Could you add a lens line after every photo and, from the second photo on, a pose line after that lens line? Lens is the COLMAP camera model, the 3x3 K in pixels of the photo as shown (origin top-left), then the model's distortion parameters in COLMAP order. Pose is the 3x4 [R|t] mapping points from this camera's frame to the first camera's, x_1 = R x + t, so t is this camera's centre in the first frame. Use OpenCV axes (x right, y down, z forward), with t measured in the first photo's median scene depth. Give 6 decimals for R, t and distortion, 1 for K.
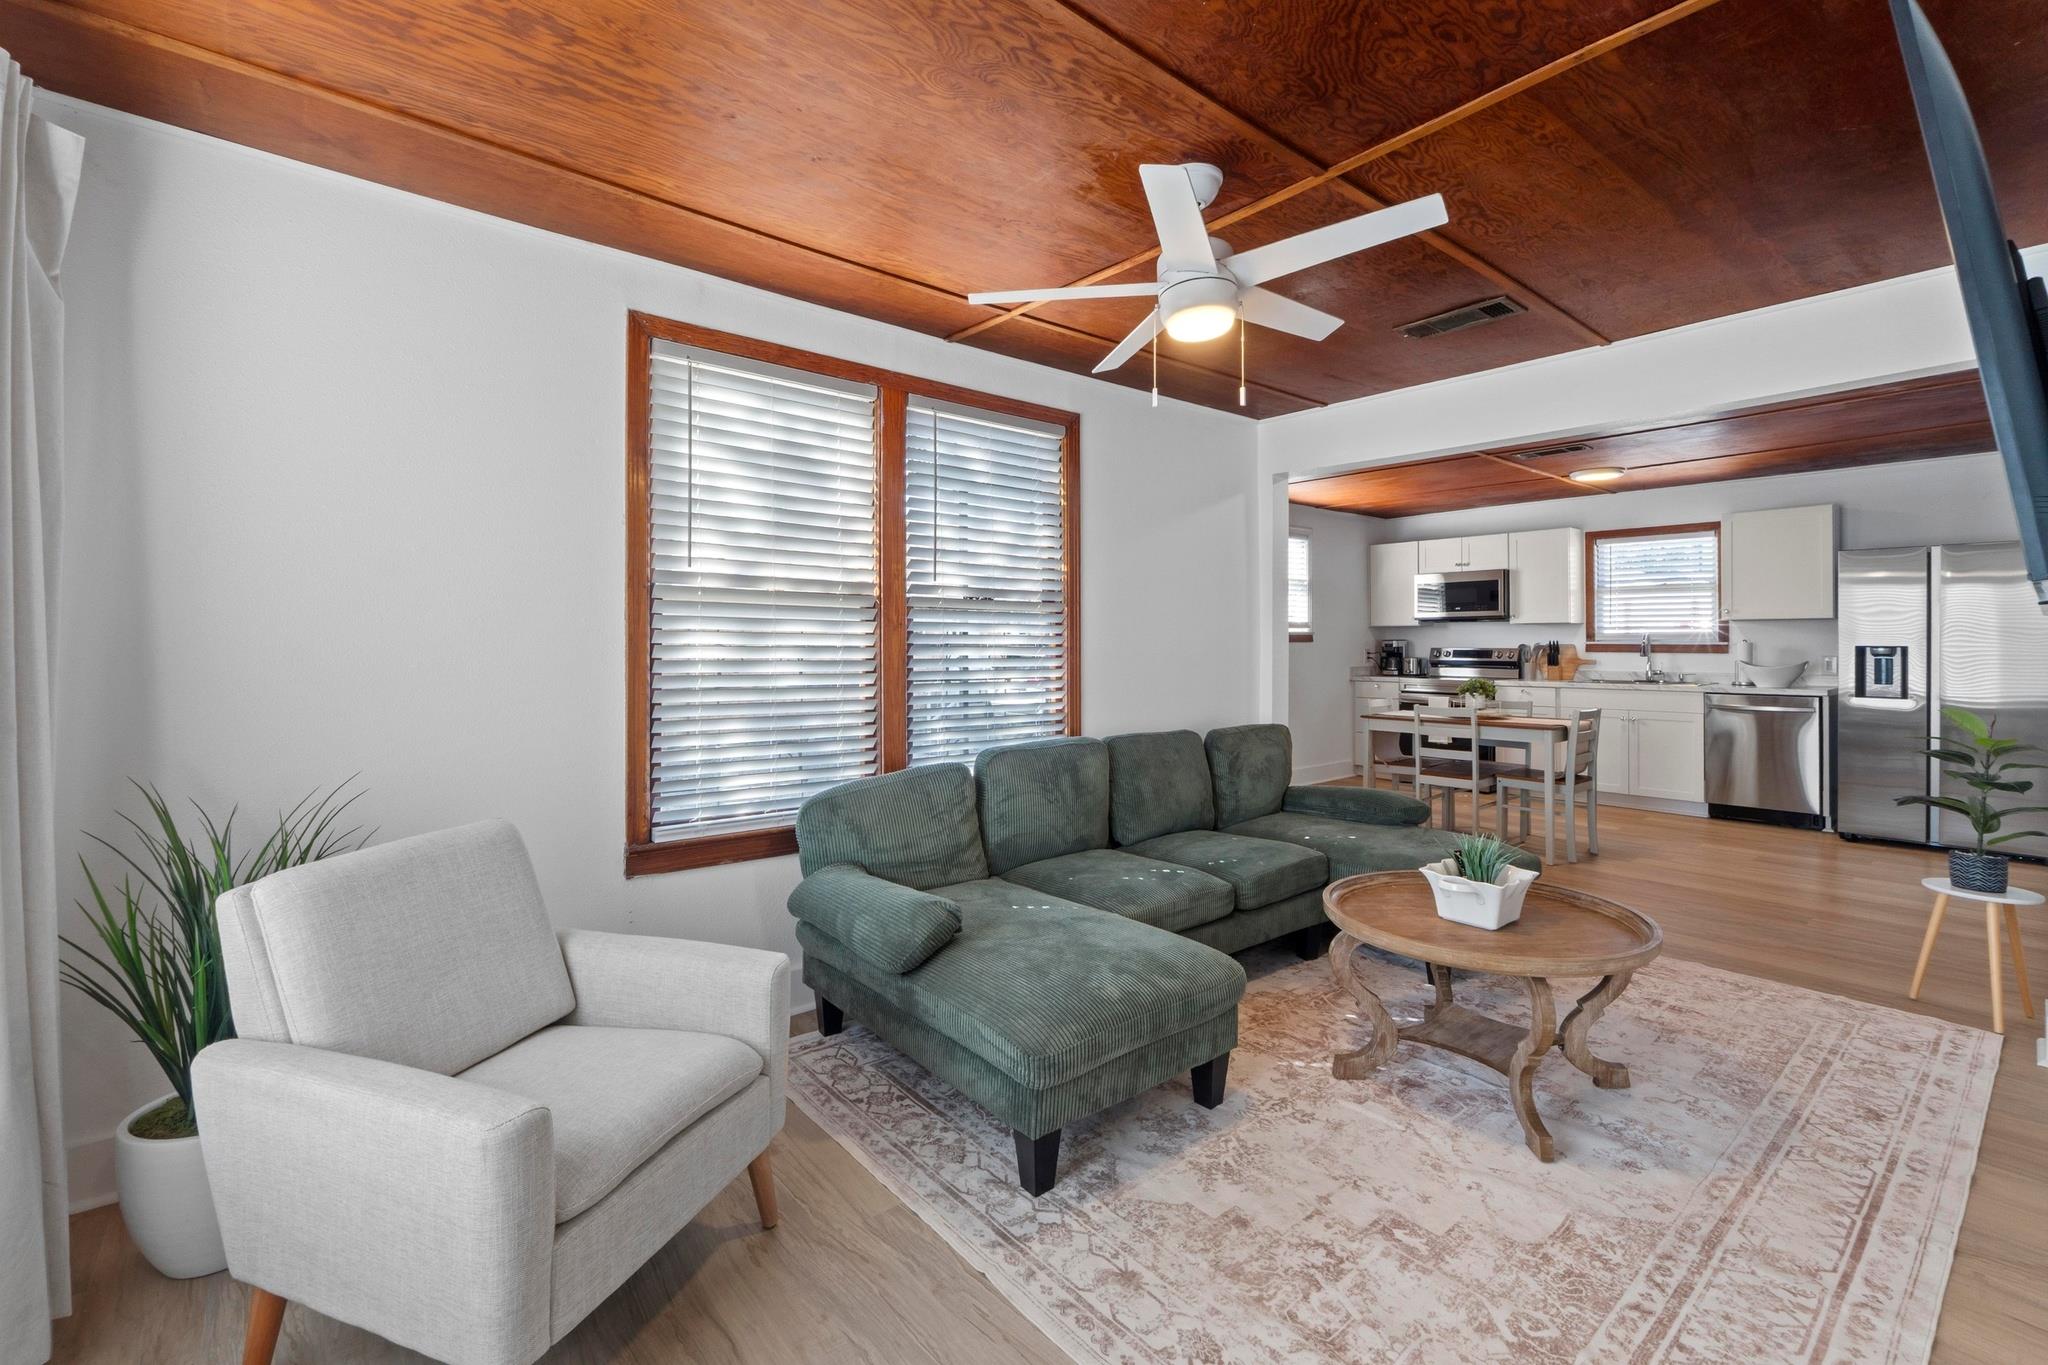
lens RADIAL K [[886.2, 0, 1024.1], [0, 886.2, 640.8], [0, 0, 1]] dist [-0.001900, -0.000398]
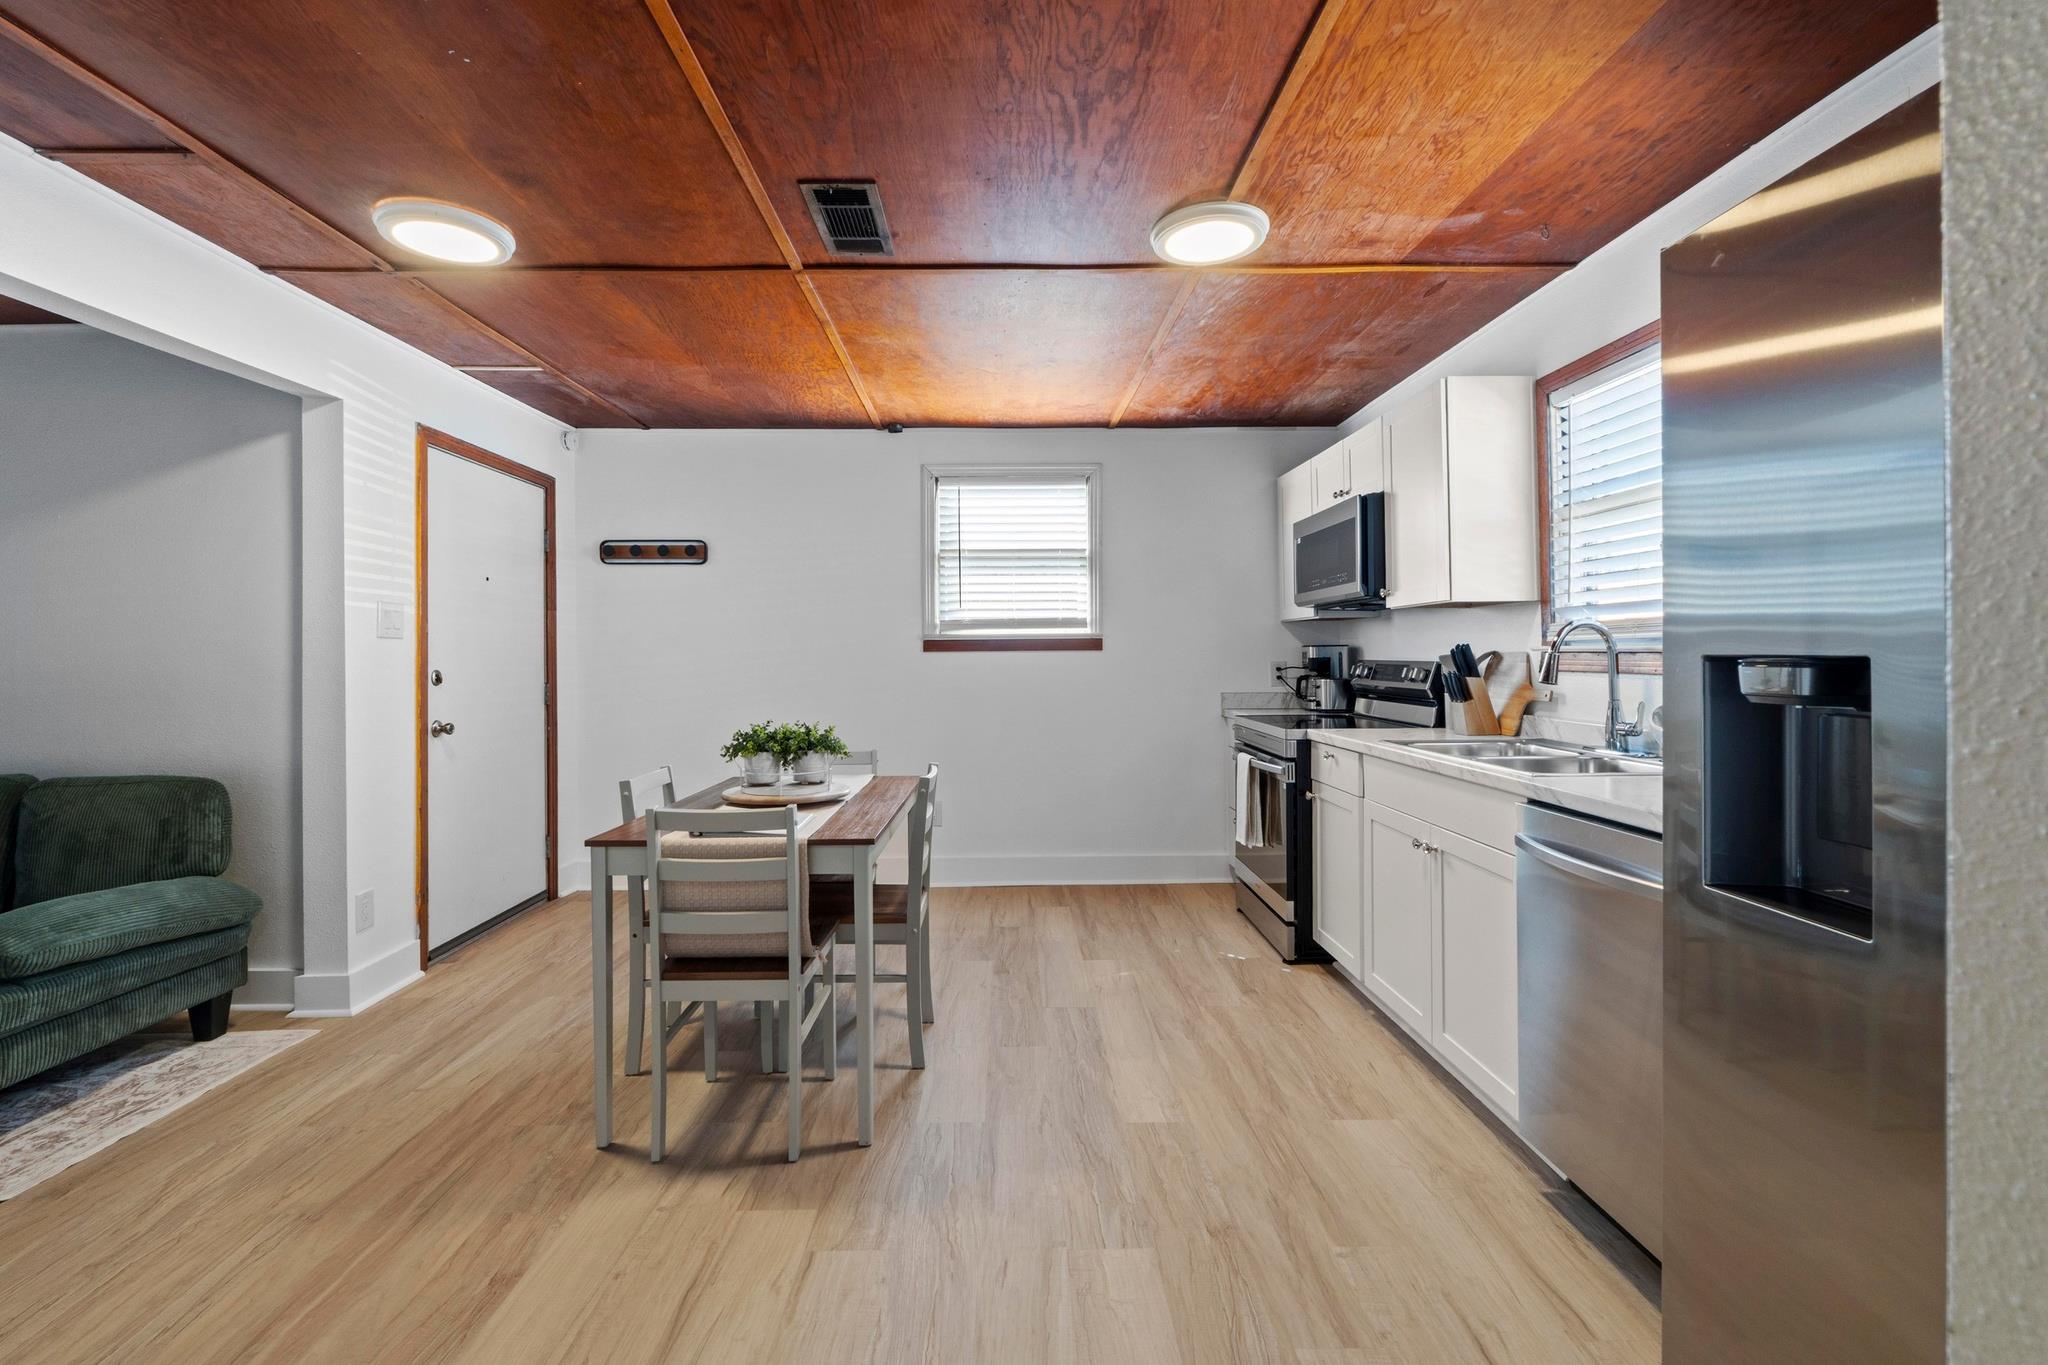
lens RADIAL K [[875.3, 0, 1017.0], [0, 875.3, 646.4], [0, 0, 1]] dist [-0.002967, -0.000257]
pose [[0.777186, -0.009843, -0.629193, 0.824734], [0.005493, 0.999946, -0.008858, 0.004590], [0.629246, 0.003428, 0.777198, 0.628780]]
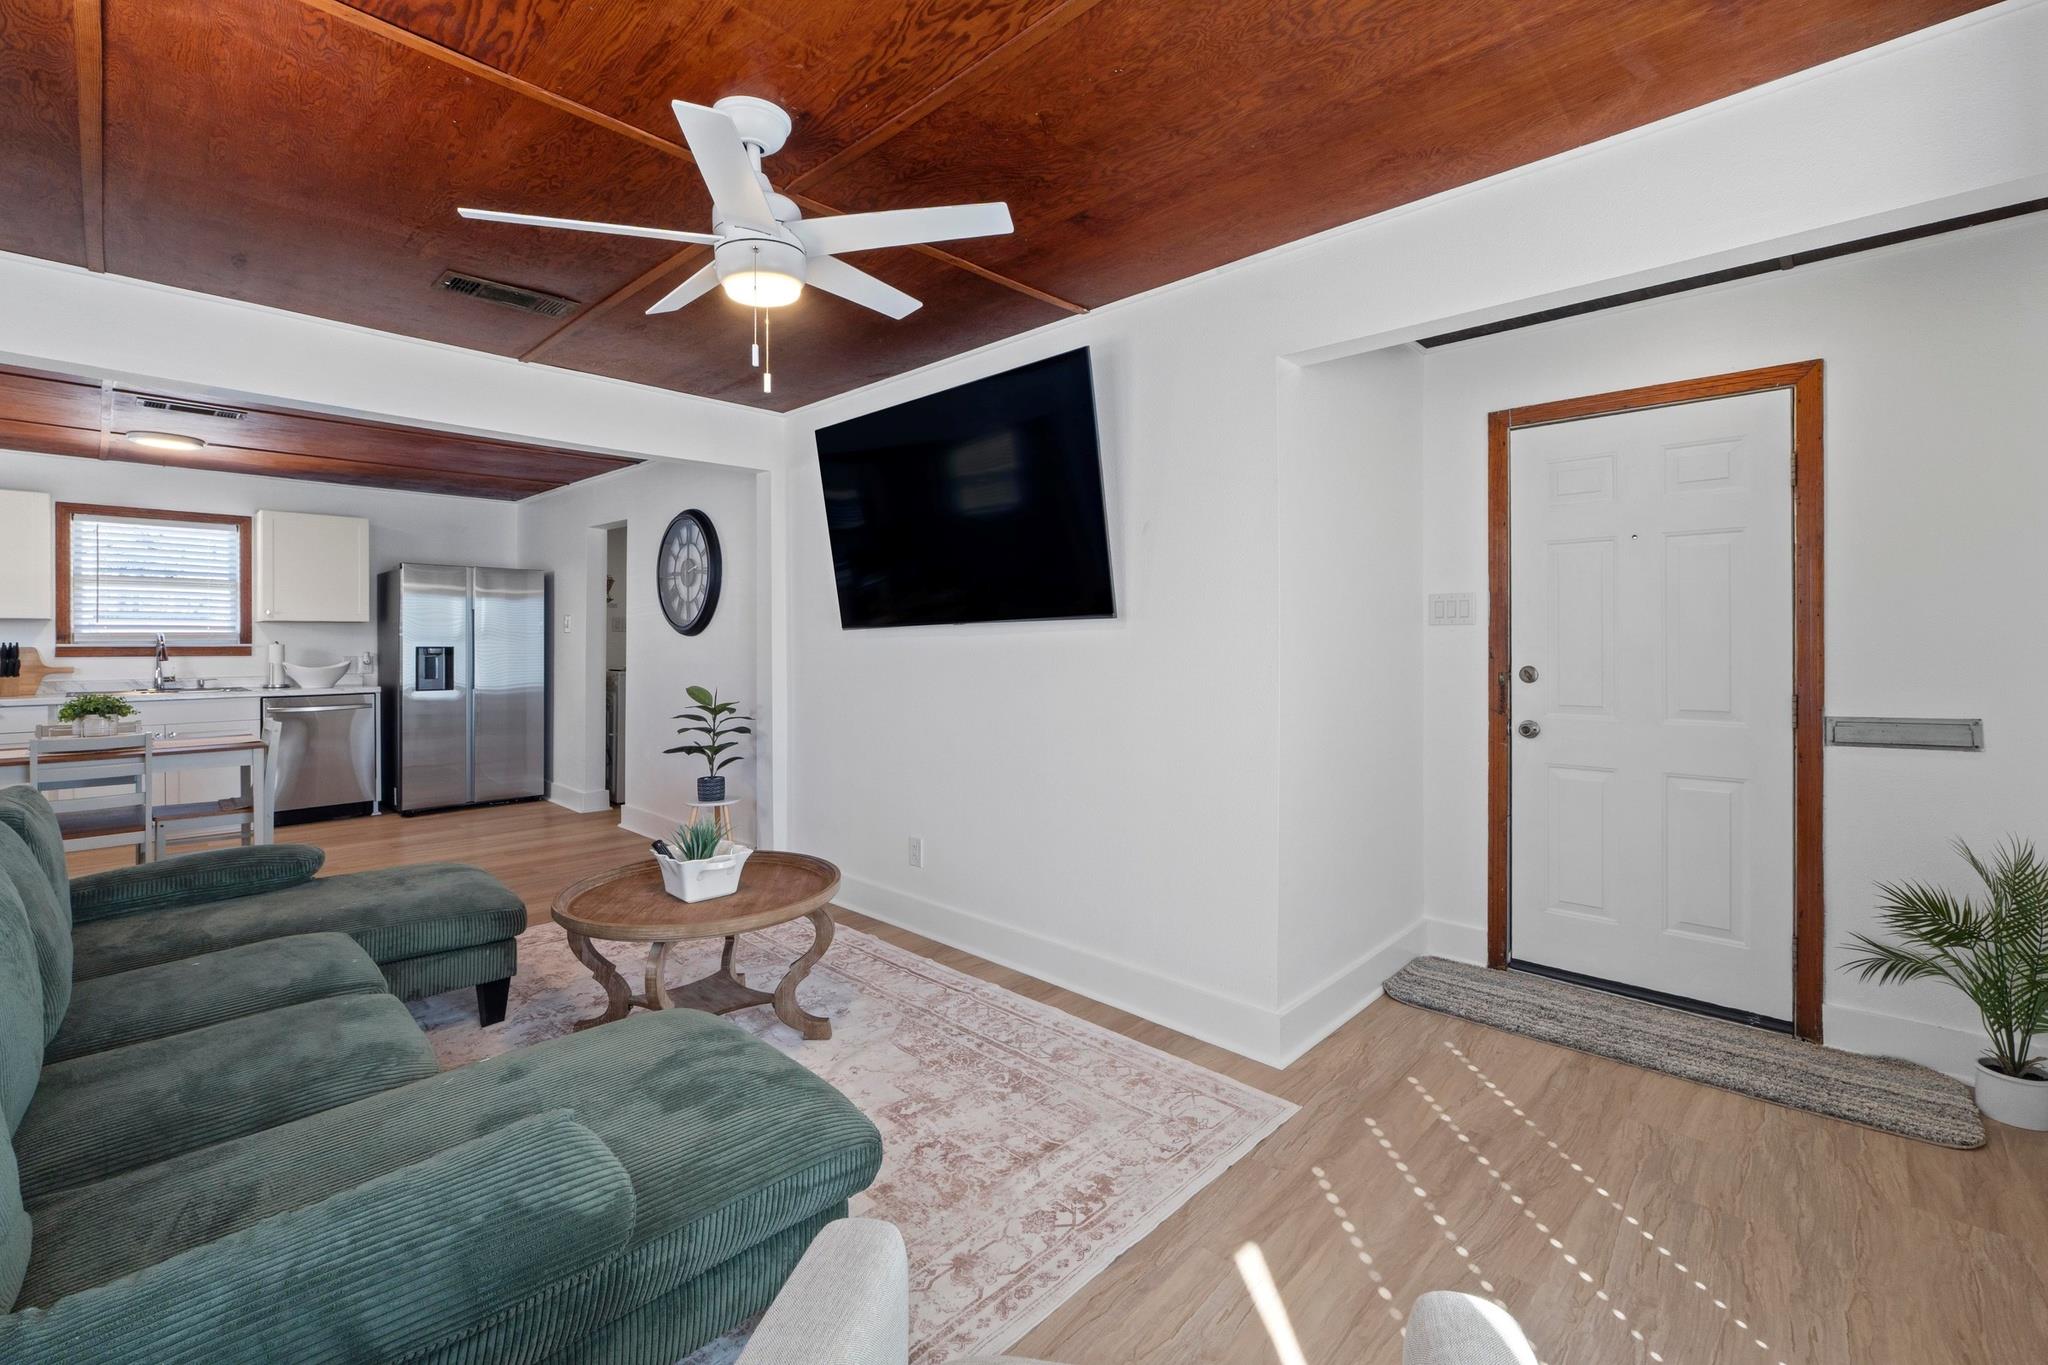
lens RADIAL K [[886.2, 0, 1024.1], [0, 886.2, 640.8], [0, 0, 1]] dist [-0.001900, -0.000398]
pose [[-0.110487, 0.000328, 0.993878, -0.257963], [0.001727, 0.999998, -0.000138, 0.000102], [-0.993876, 0.001701, -0.110487, 0.295640]]
